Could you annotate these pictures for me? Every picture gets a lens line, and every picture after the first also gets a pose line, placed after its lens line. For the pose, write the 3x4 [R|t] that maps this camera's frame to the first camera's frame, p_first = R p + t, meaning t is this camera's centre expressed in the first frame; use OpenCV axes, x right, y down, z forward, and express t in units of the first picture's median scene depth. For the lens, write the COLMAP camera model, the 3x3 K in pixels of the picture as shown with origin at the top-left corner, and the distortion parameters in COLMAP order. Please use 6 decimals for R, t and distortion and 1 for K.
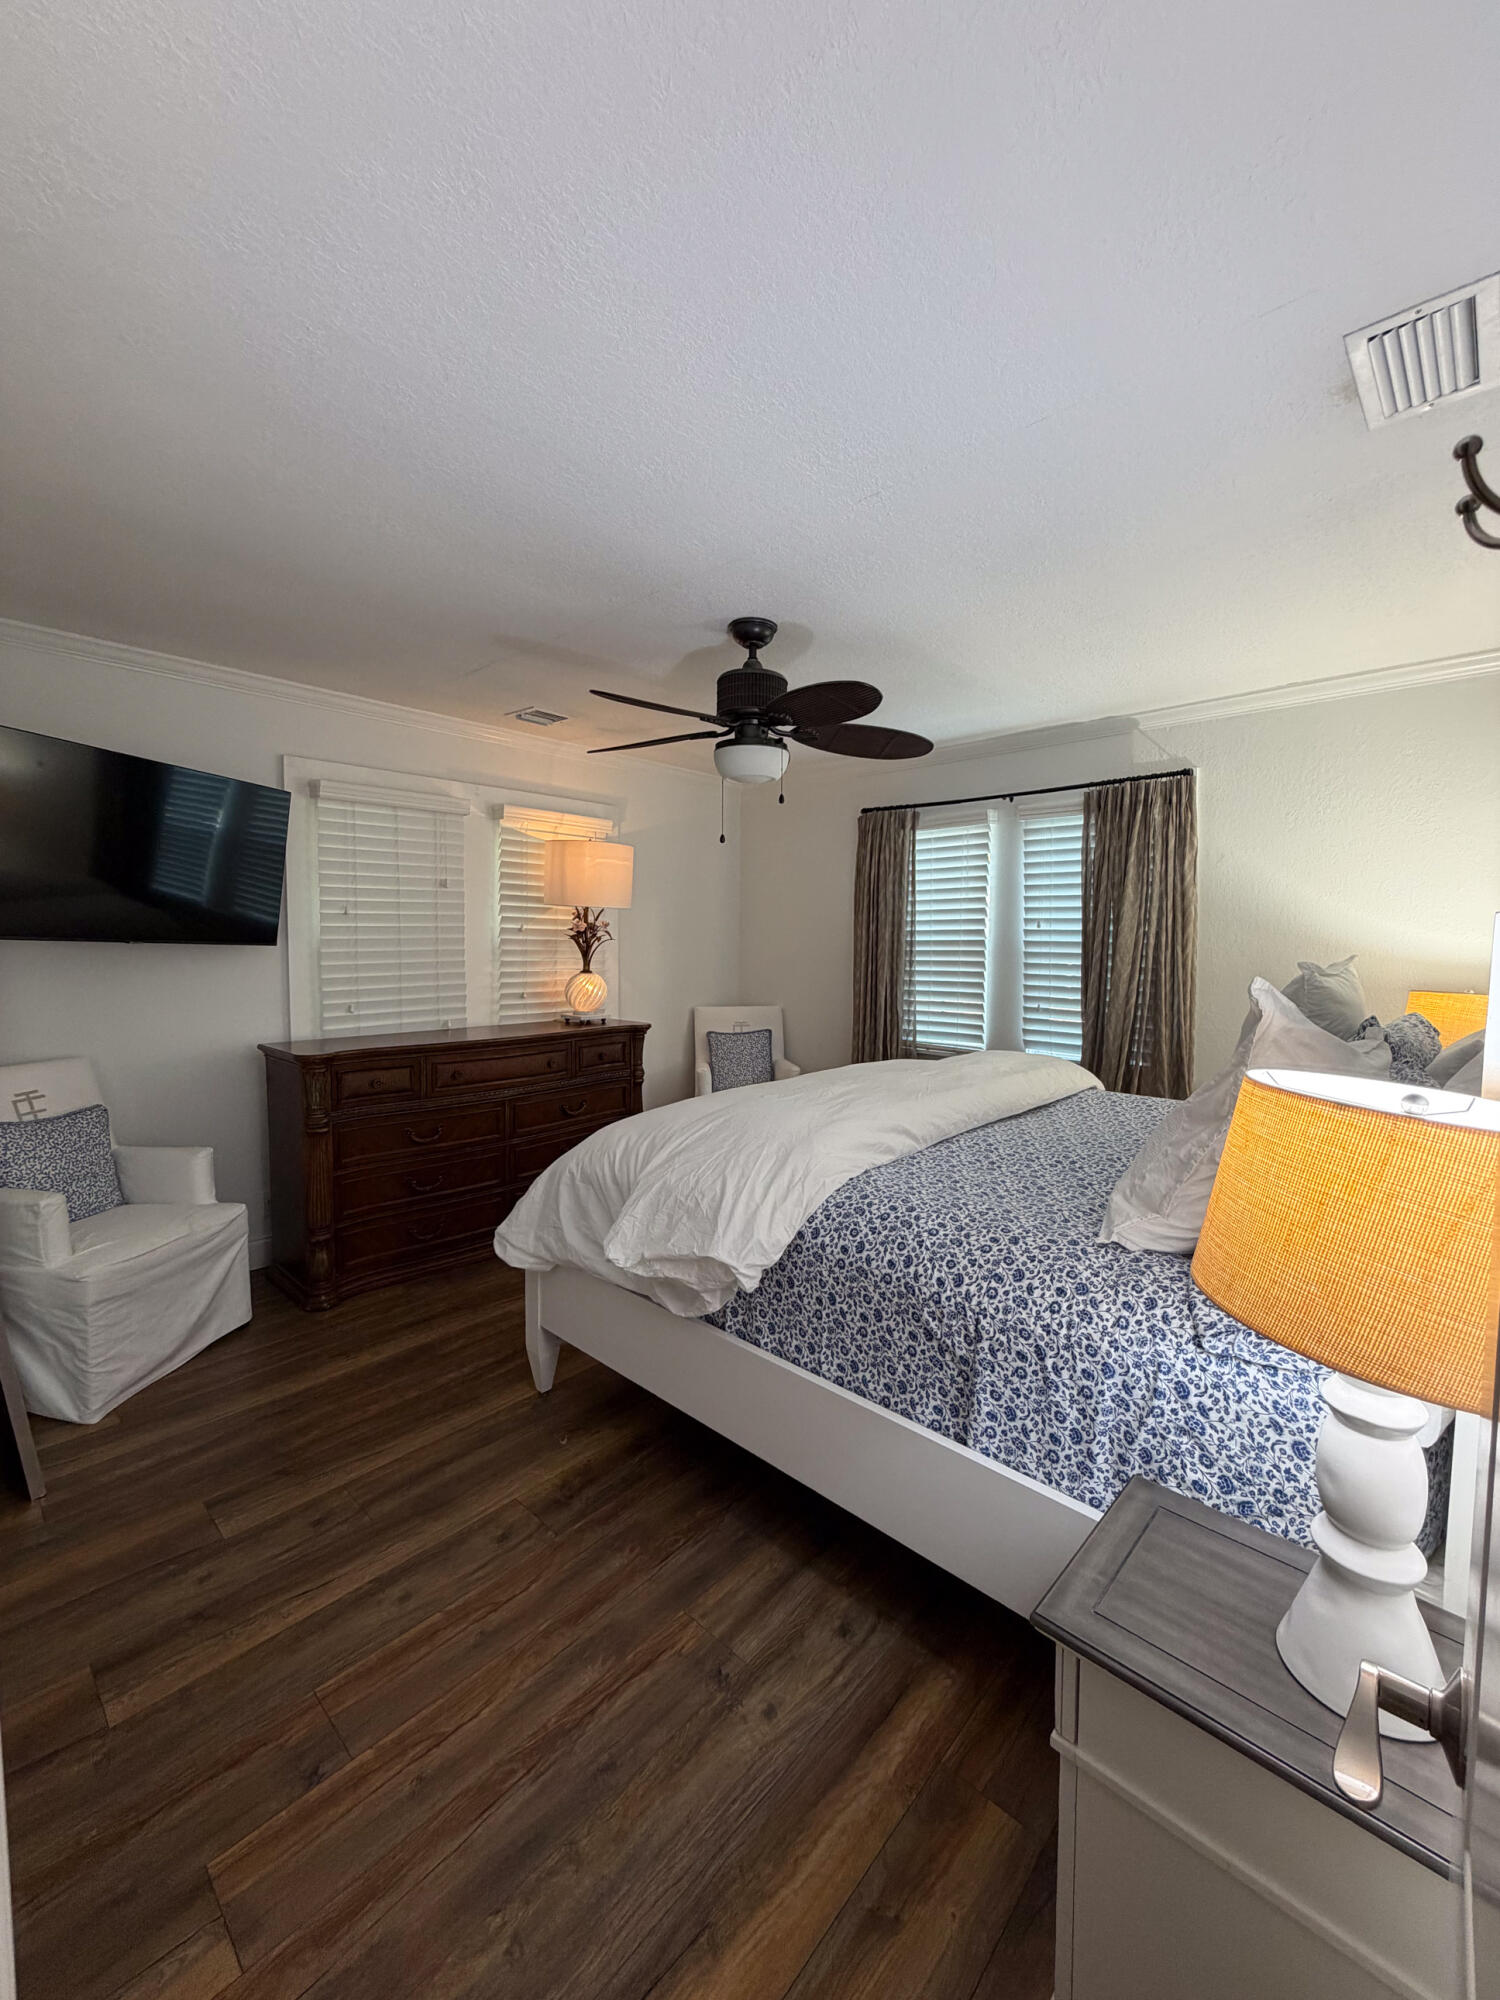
lens RADIAL K [[808.6, 0, 750.0], [0, 808.6, 1000.0], [0, 0, 1]] dist [0.000396, -0.000026]
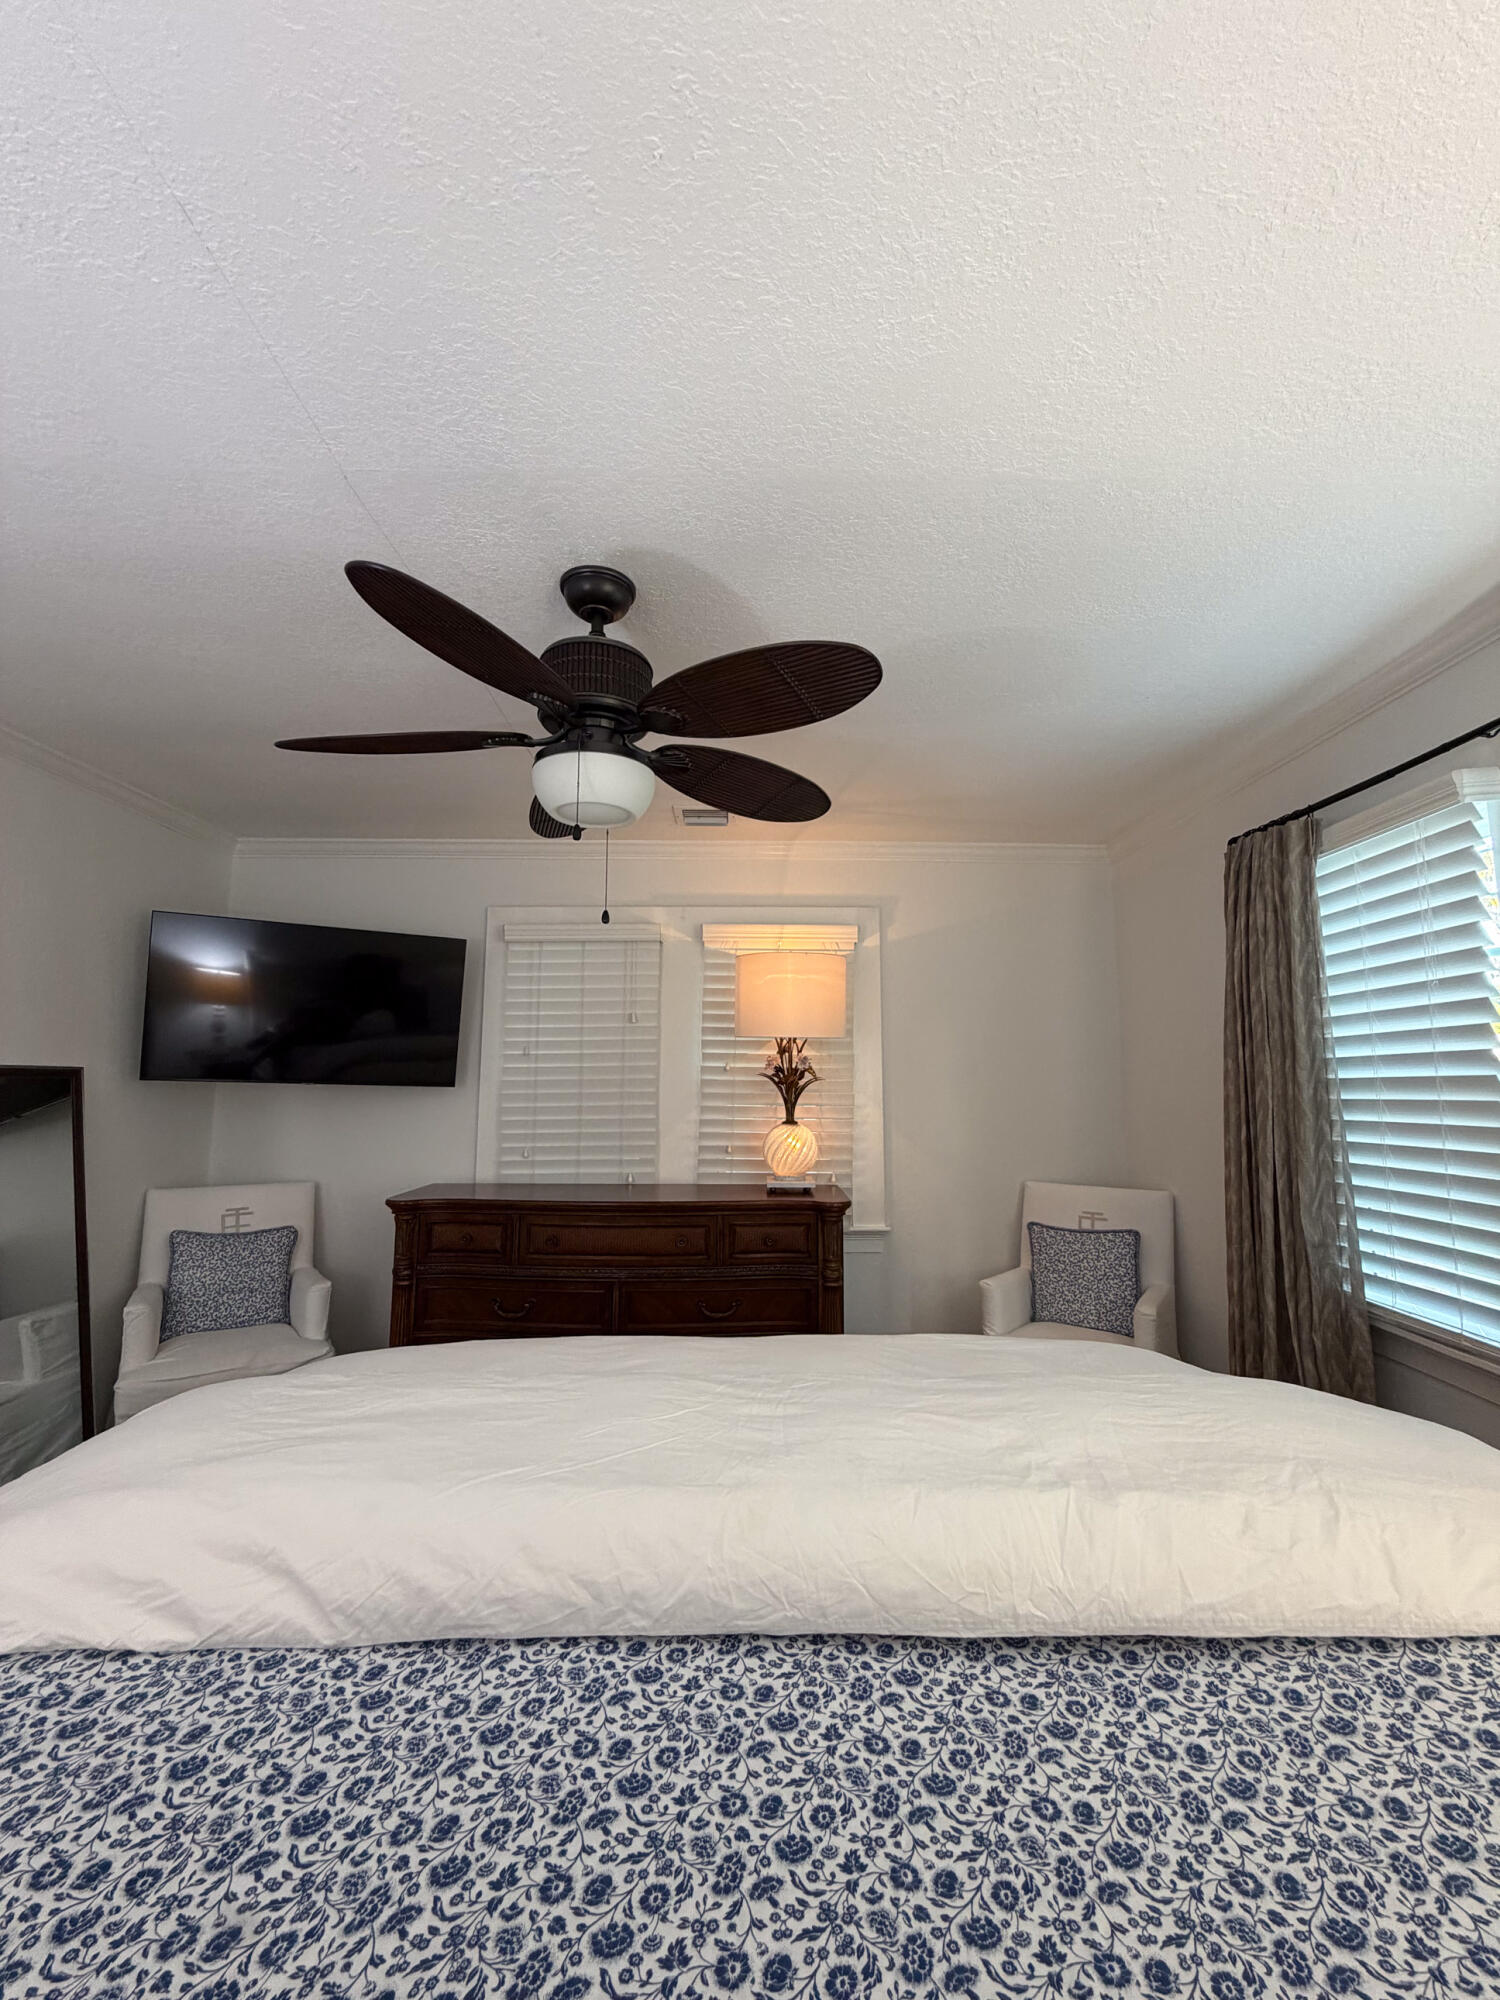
lens RADIAL K [[808.6, 0, 750.0], [0, 808.6, 1000.0], [0, 0, 1]] dist [0.000396, -0.000026]
pose [[0.679603, -0.076267, -0.729605, 0.361087], [-0.052092, 0.987053, -0.151700, -0.033827], [0.731728, 0.141102, 0.666831, 0.480642]]
